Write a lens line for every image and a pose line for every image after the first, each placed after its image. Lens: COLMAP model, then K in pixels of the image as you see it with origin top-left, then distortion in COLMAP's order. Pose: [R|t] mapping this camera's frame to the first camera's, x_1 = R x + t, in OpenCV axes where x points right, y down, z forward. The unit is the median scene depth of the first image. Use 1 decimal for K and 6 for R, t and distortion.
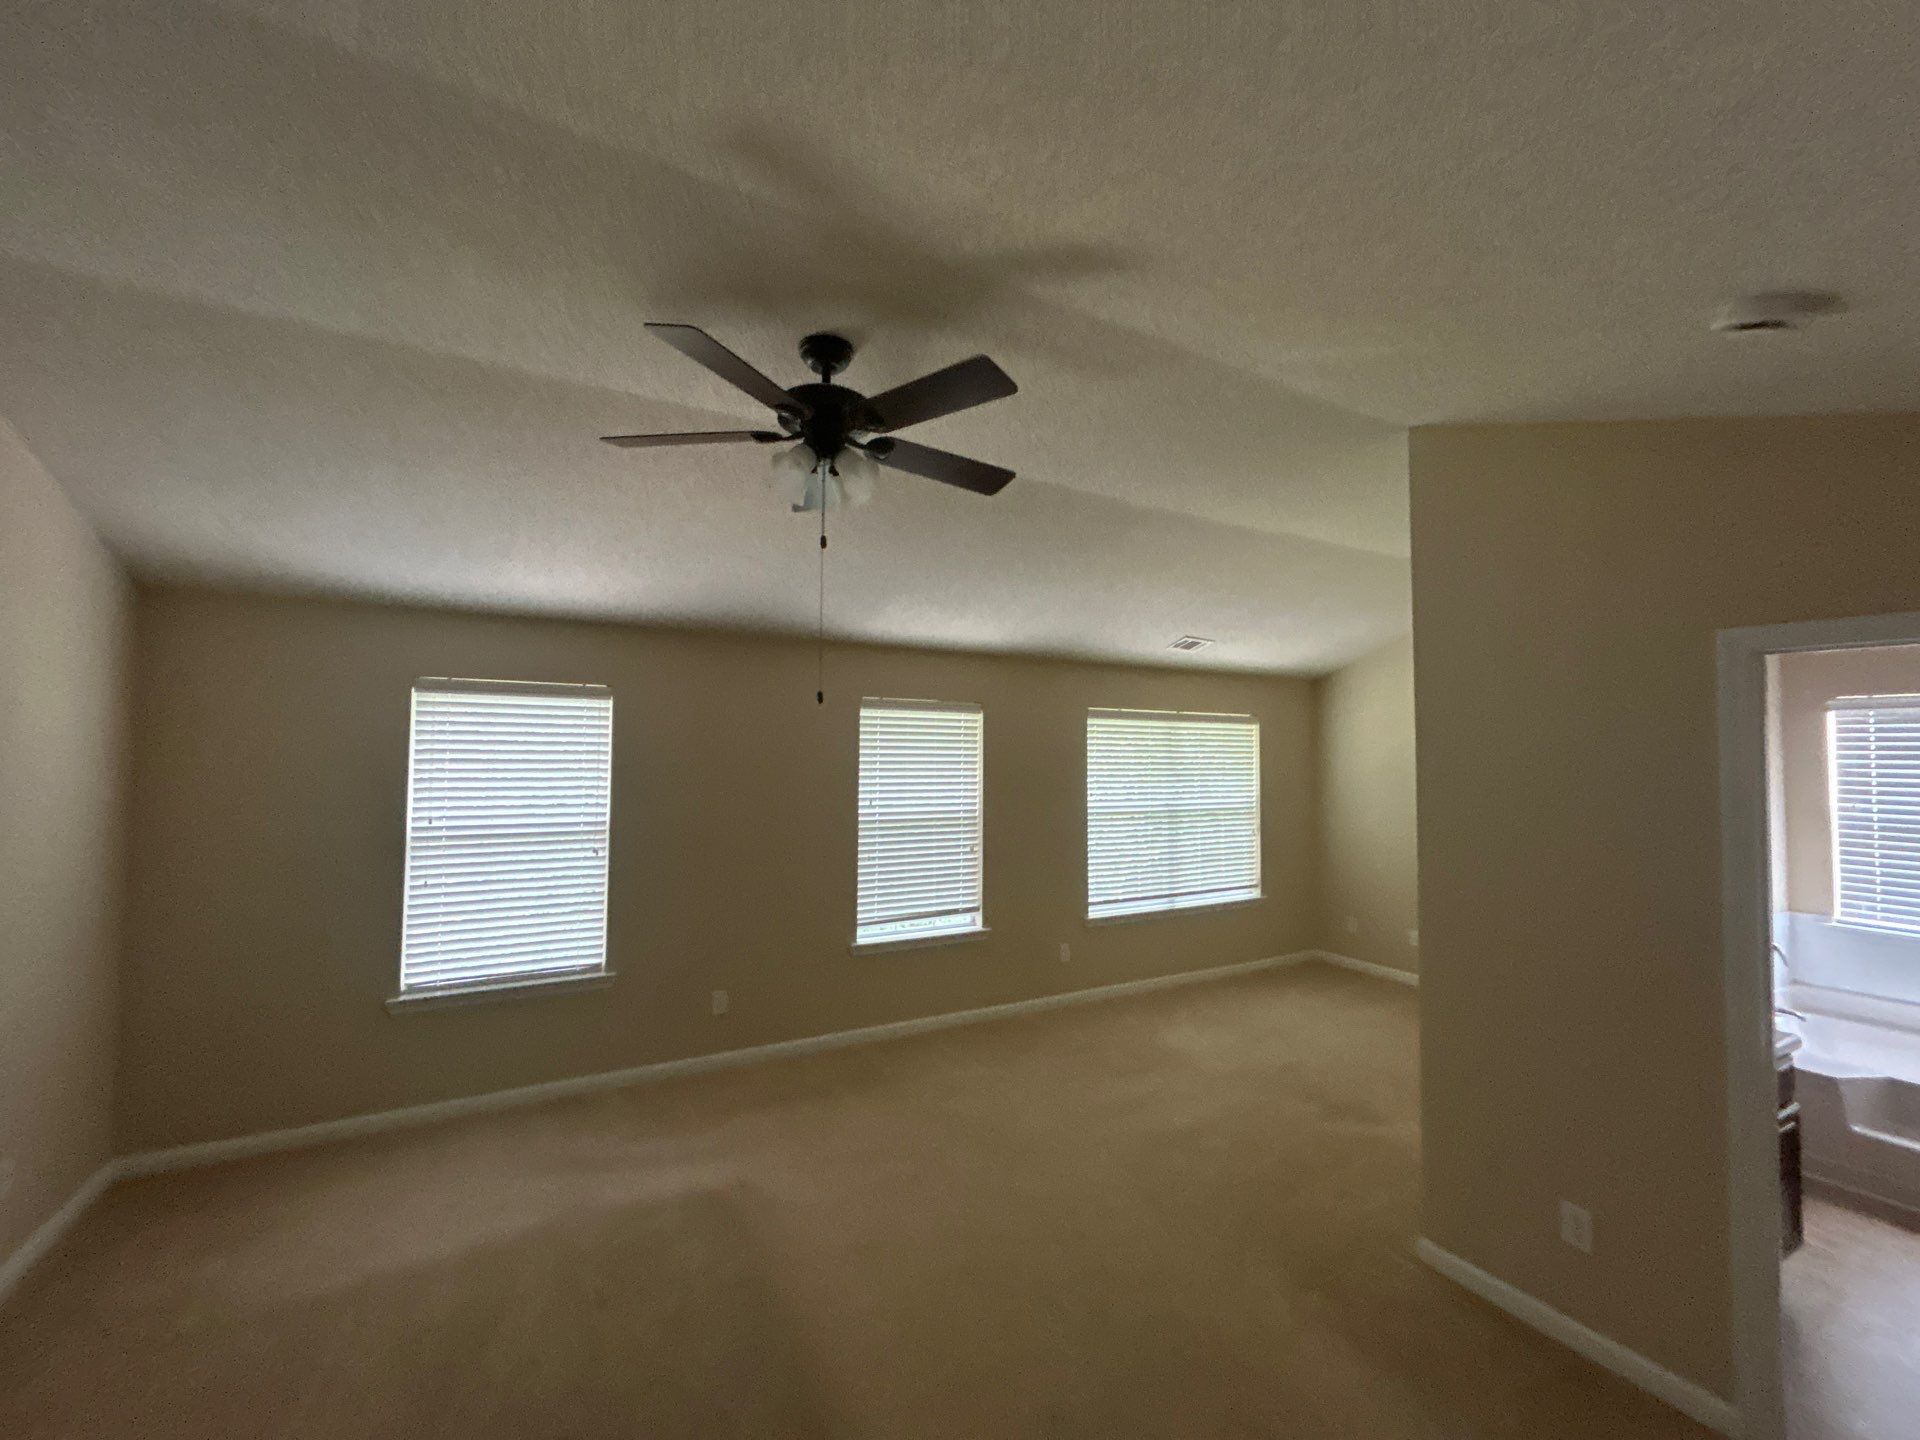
lens RADIAL K [[773.8, 0, 953.1], [0, 773.8, 715.9], [0, 0, 1]] dist [0.001155, -0.000277]
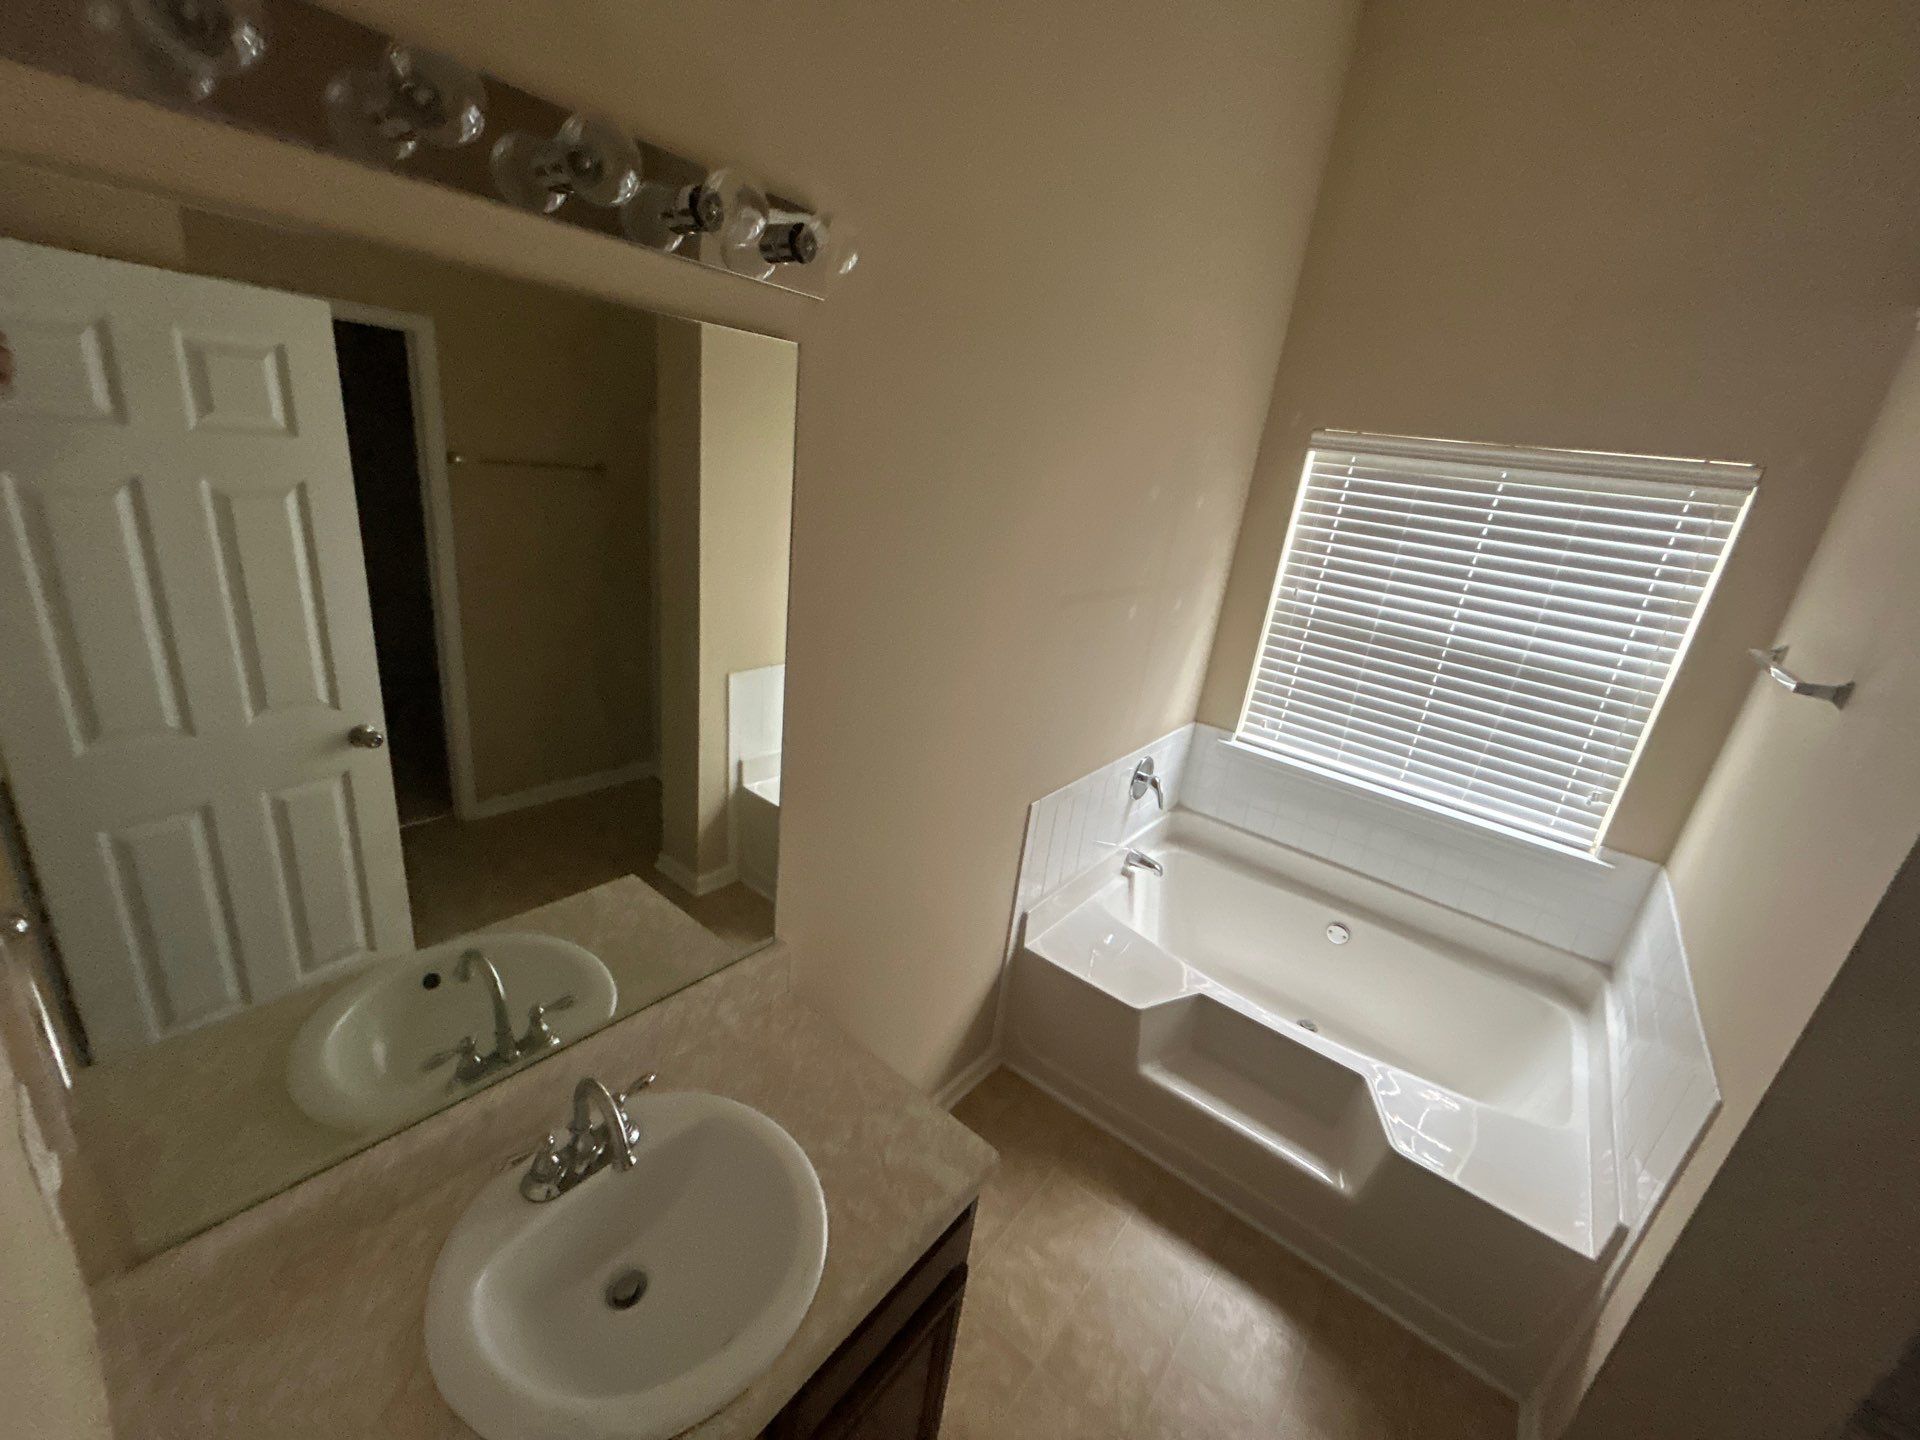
lens RADIAL K [[773.8, 0, 953.1], [0, 773.8, 715.9], [0, 0, 1]] dist [0.001155, -0.000277]
pose [[0.917619, -0.031407, 0.396219, 0.578274], [-0.127641, 0.920784, 0.368598, -0.001671], [-0.376409, -0.388806, 0.840920, 0.467149]]
